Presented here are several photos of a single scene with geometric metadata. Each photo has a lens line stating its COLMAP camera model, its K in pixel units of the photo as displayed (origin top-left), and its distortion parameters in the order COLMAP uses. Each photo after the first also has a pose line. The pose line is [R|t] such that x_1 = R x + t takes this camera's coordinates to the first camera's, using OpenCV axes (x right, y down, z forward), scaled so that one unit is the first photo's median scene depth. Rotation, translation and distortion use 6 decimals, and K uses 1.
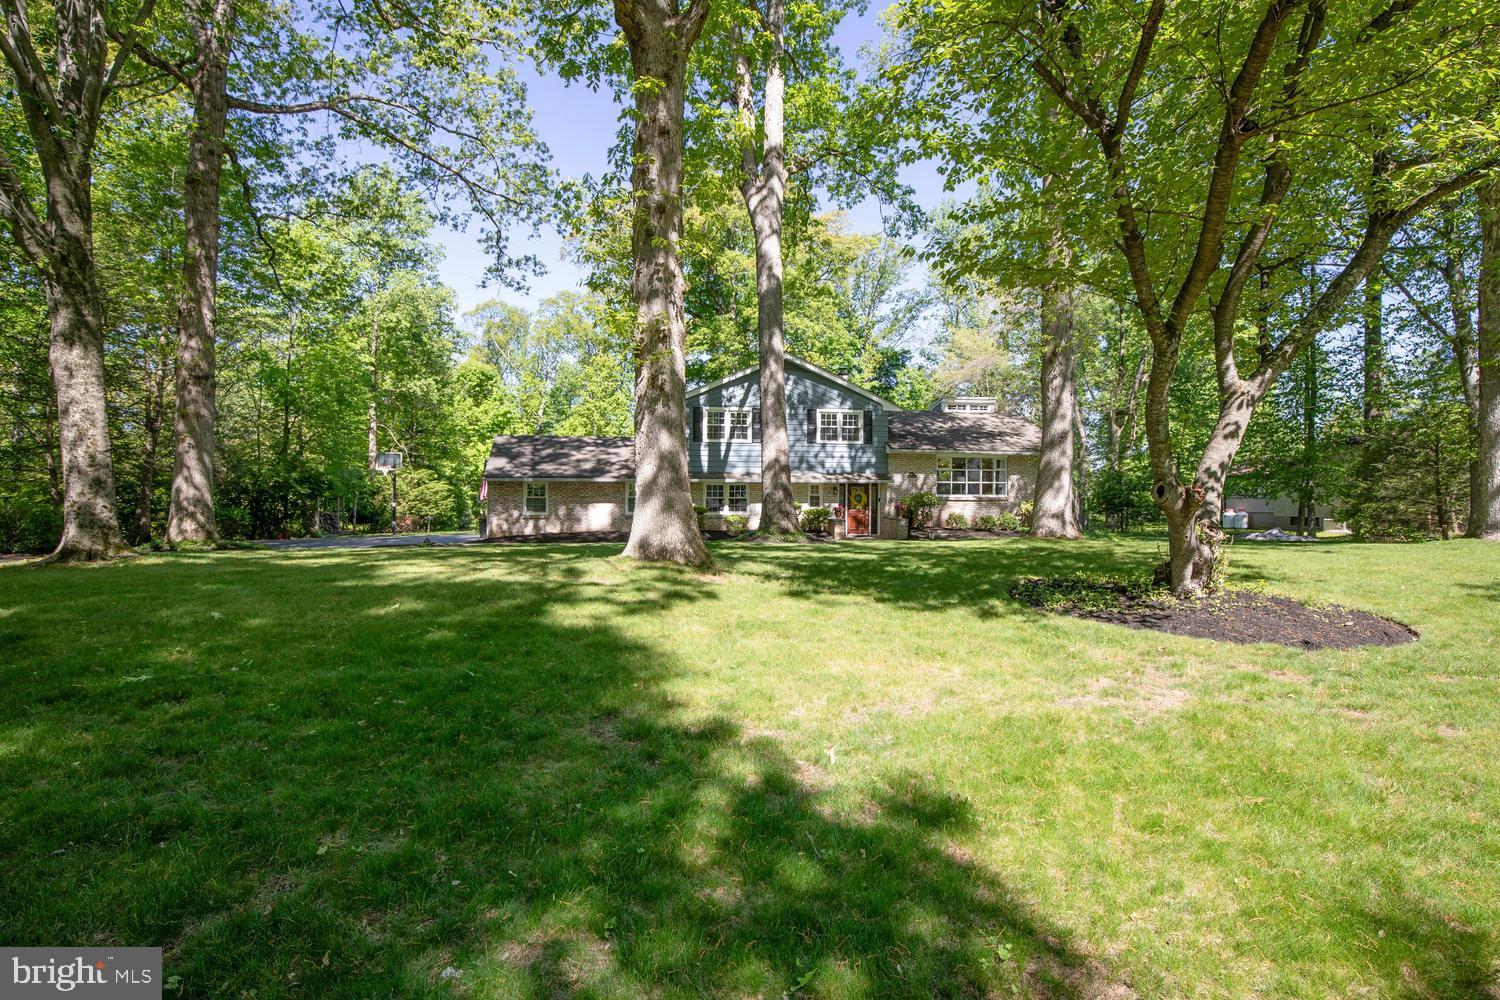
lens RADIAL K [[692.2, 0, 762.3], [0, 692.2, 490.7], [0, 0, 1]] dist [-0.030152, 0.004334]
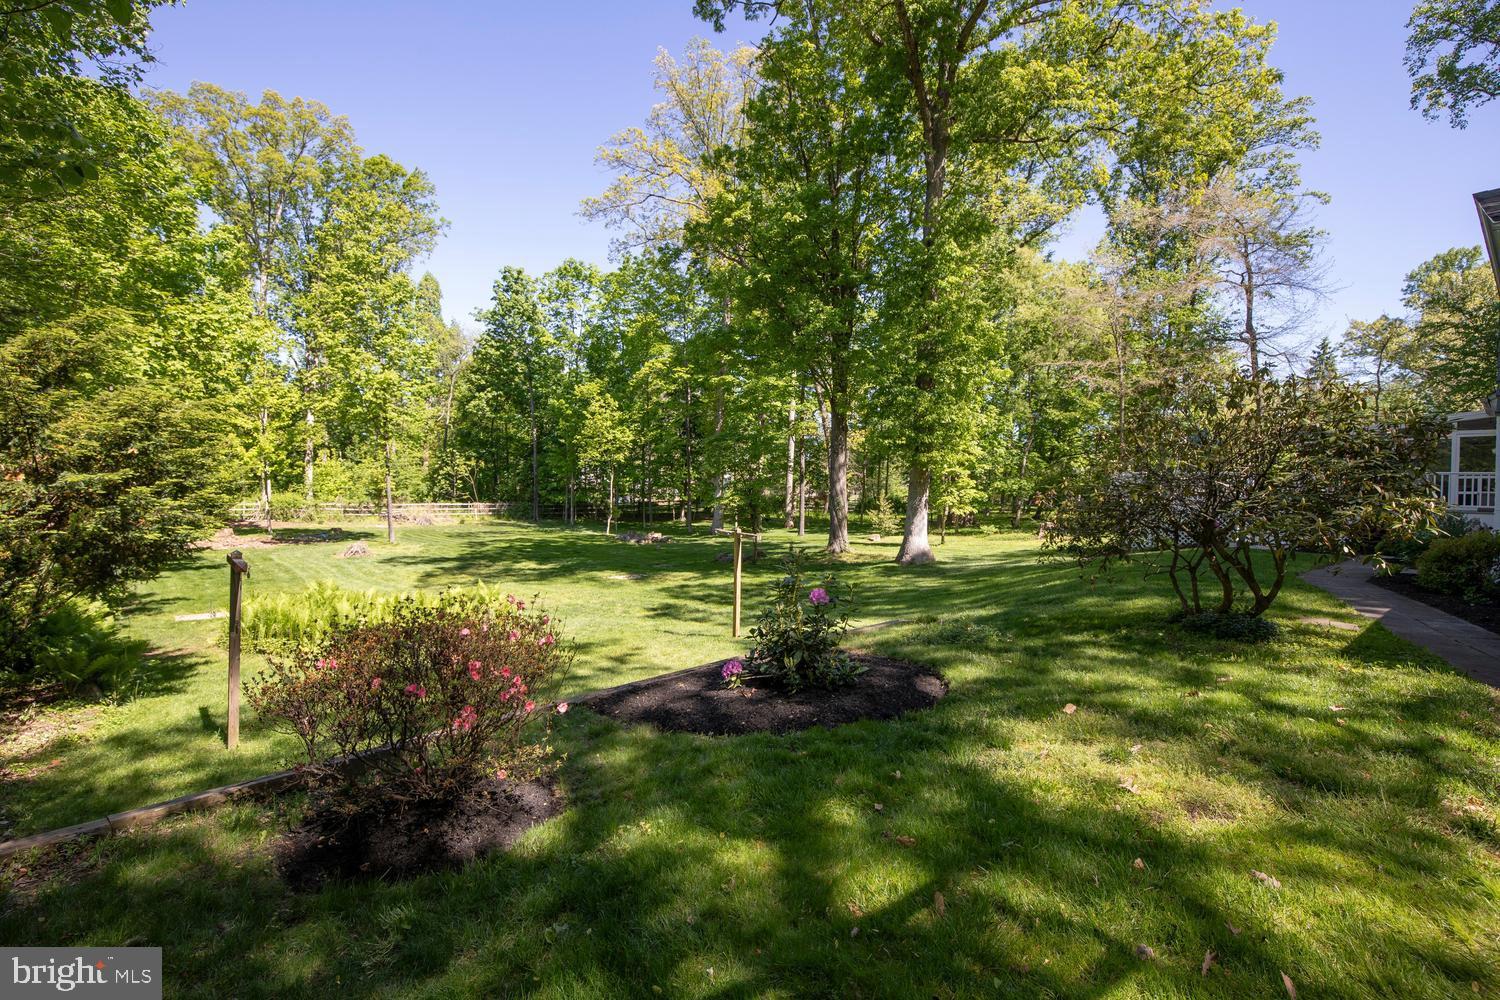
lens RADIAL K [[683.7, 0, 758.9], [0, 683.7, 498.8], [0, 0, 1]] dist [-0.040481, 0.009140]
pose [[0.843858, 0.002813, 0.536559, -0.711172], [-0.020876, 0.999401, 0.027591, 0.022421], [-0.536161, -0.034484, 0.843411, 1.186457]]
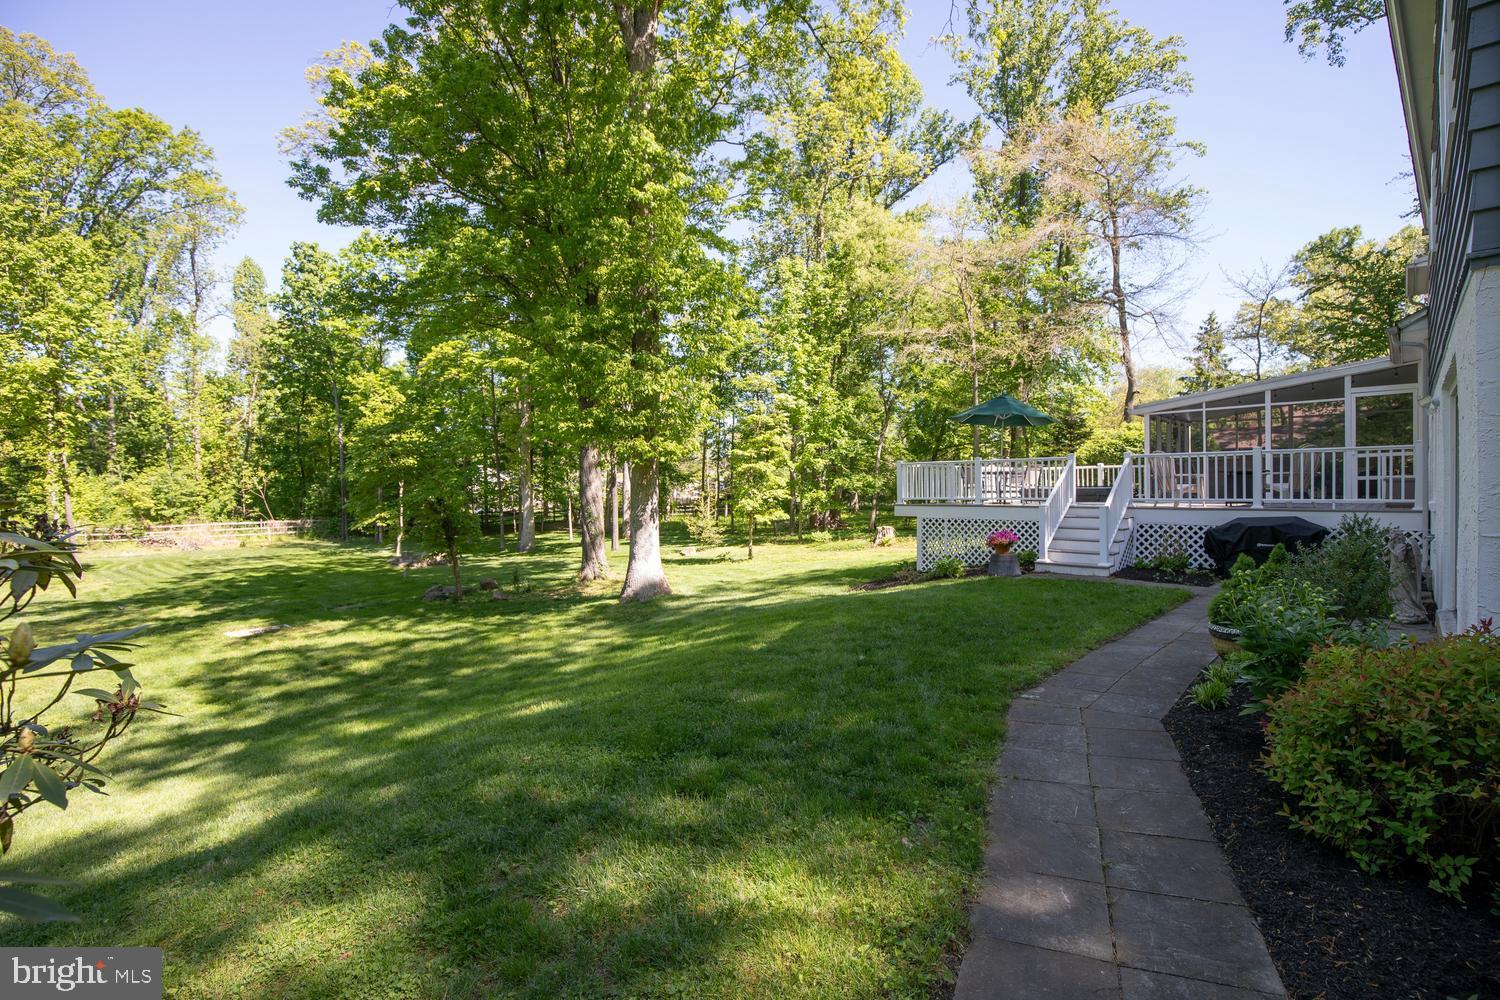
lens RADIAL K [[683.7, 0, 758.9], [0, 683.7, 498.8], [0, 0, 1]] dist [-0.040481, 0.009140]
pose [[0.791449, -0.023828, 0.610771, -0.363495], [0.009286, 0.999593, 0.026964, 0.018036], [-0.611165, -0.015669, 0.791348, 1.259467]]
